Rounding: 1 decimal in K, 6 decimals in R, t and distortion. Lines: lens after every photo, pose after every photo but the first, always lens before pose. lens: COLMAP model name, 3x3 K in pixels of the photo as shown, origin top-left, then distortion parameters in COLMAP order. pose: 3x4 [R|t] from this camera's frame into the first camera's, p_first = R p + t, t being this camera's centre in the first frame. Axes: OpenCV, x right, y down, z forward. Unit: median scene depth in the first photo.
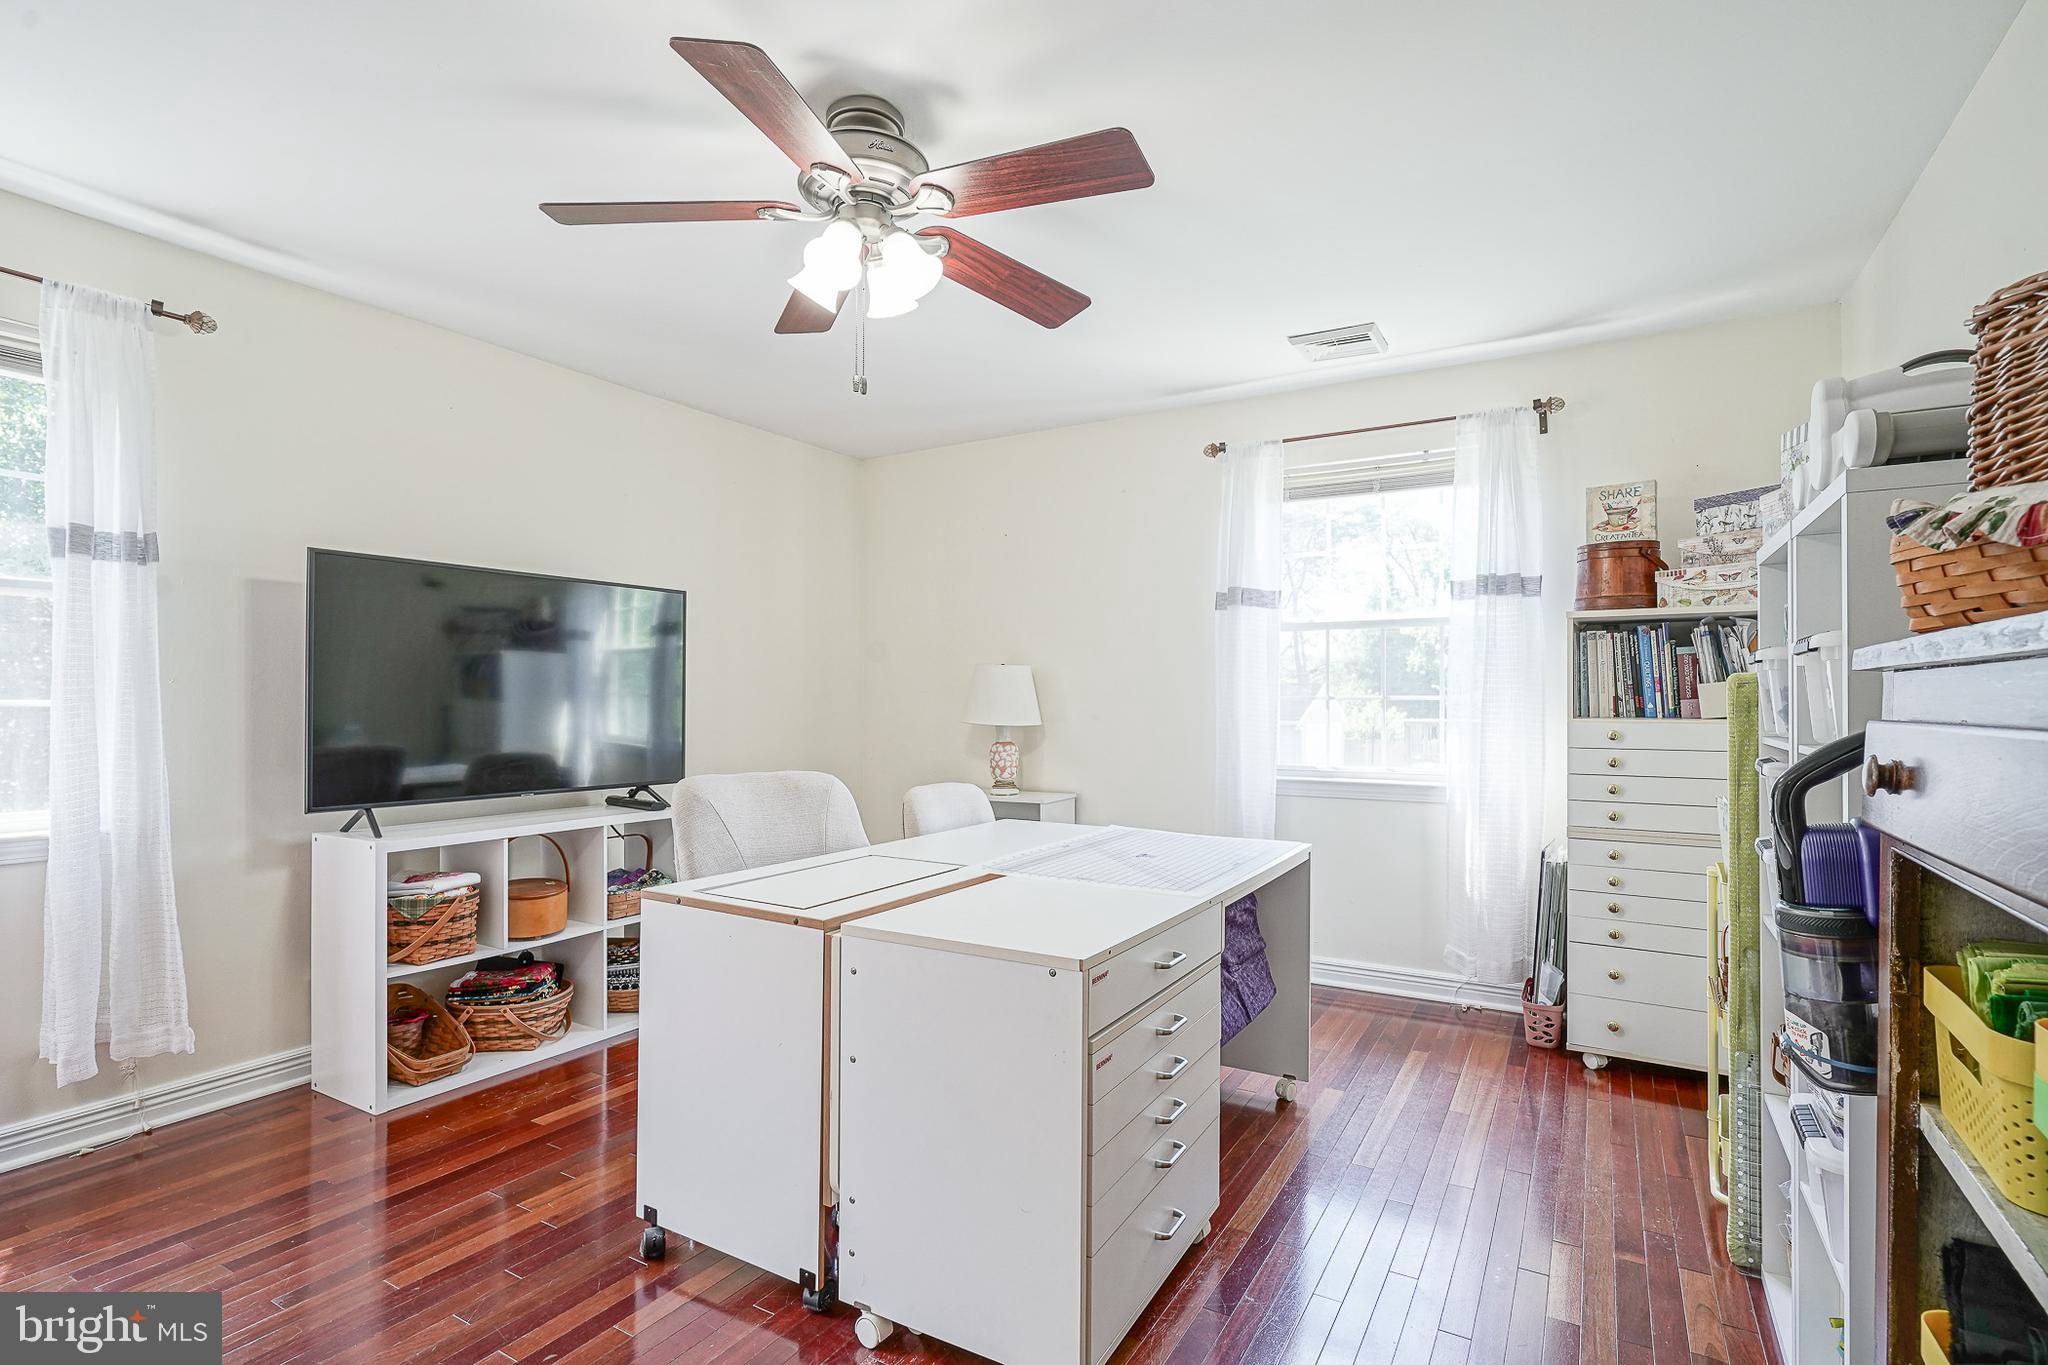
lens RADIAL K [[1021.0, 0, 1017.9], [0, 1021.0, 697.9], [0, 0, 1]] dist [-0.005901, 0.003184]
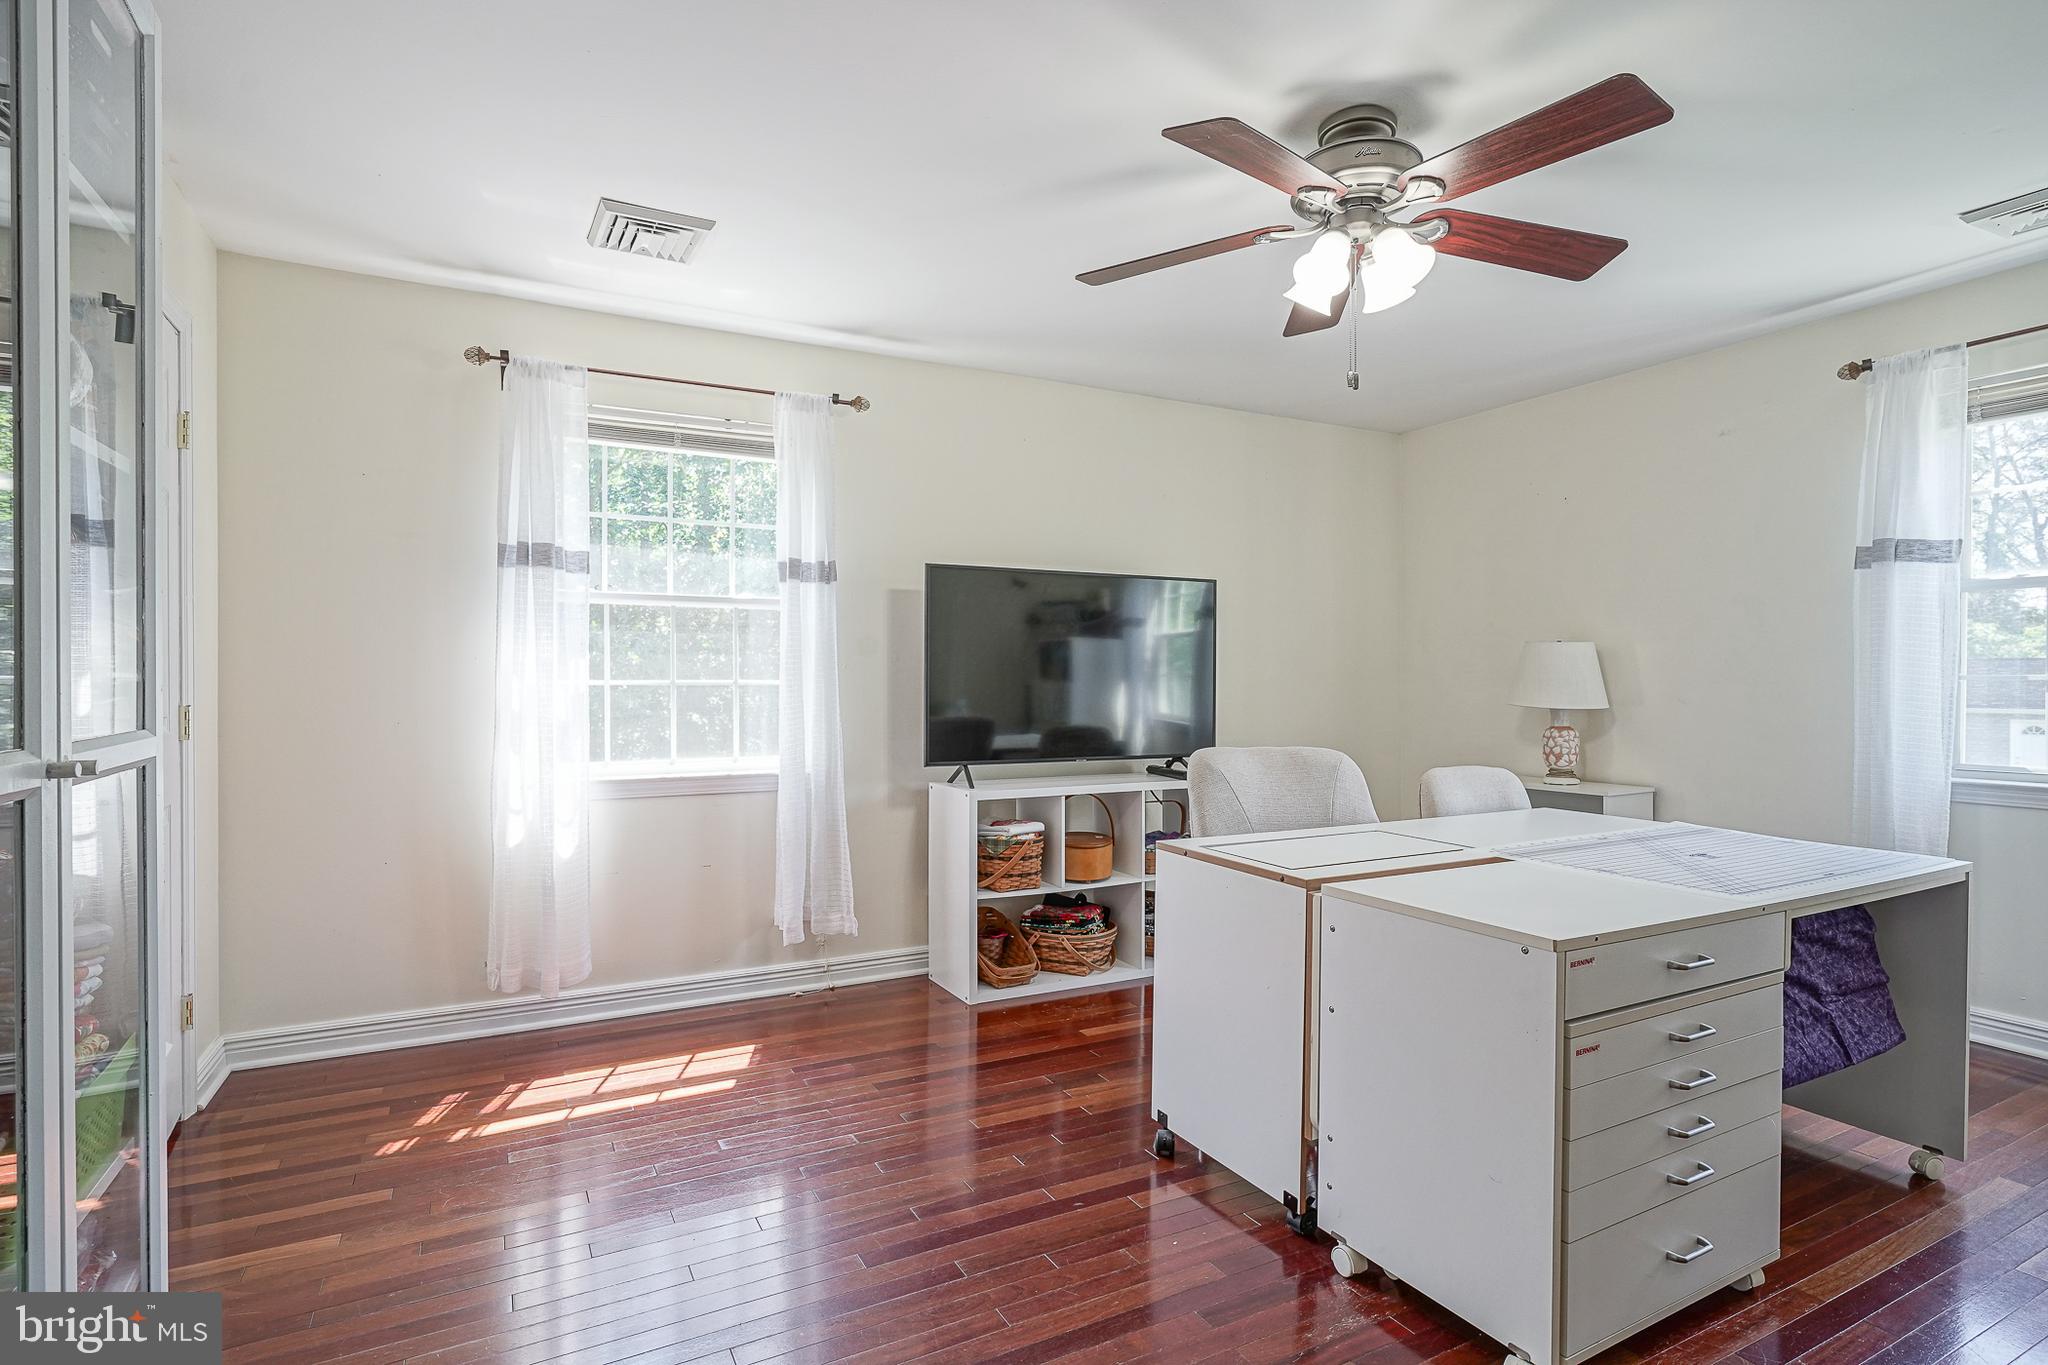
lens RADIAL K [[1021.0, 0, 1018.9], [0, 1021.0, 683.3], [0, 0, 1]] dist [-0.005901, 0.003184]
pose [[0.863494, 0.000643, -0.504359, 0.072949], [0.001671, 0.999990, 0.004135, 0.000799], [0.504357, -0.004413, 0.863484, -0.077850]]
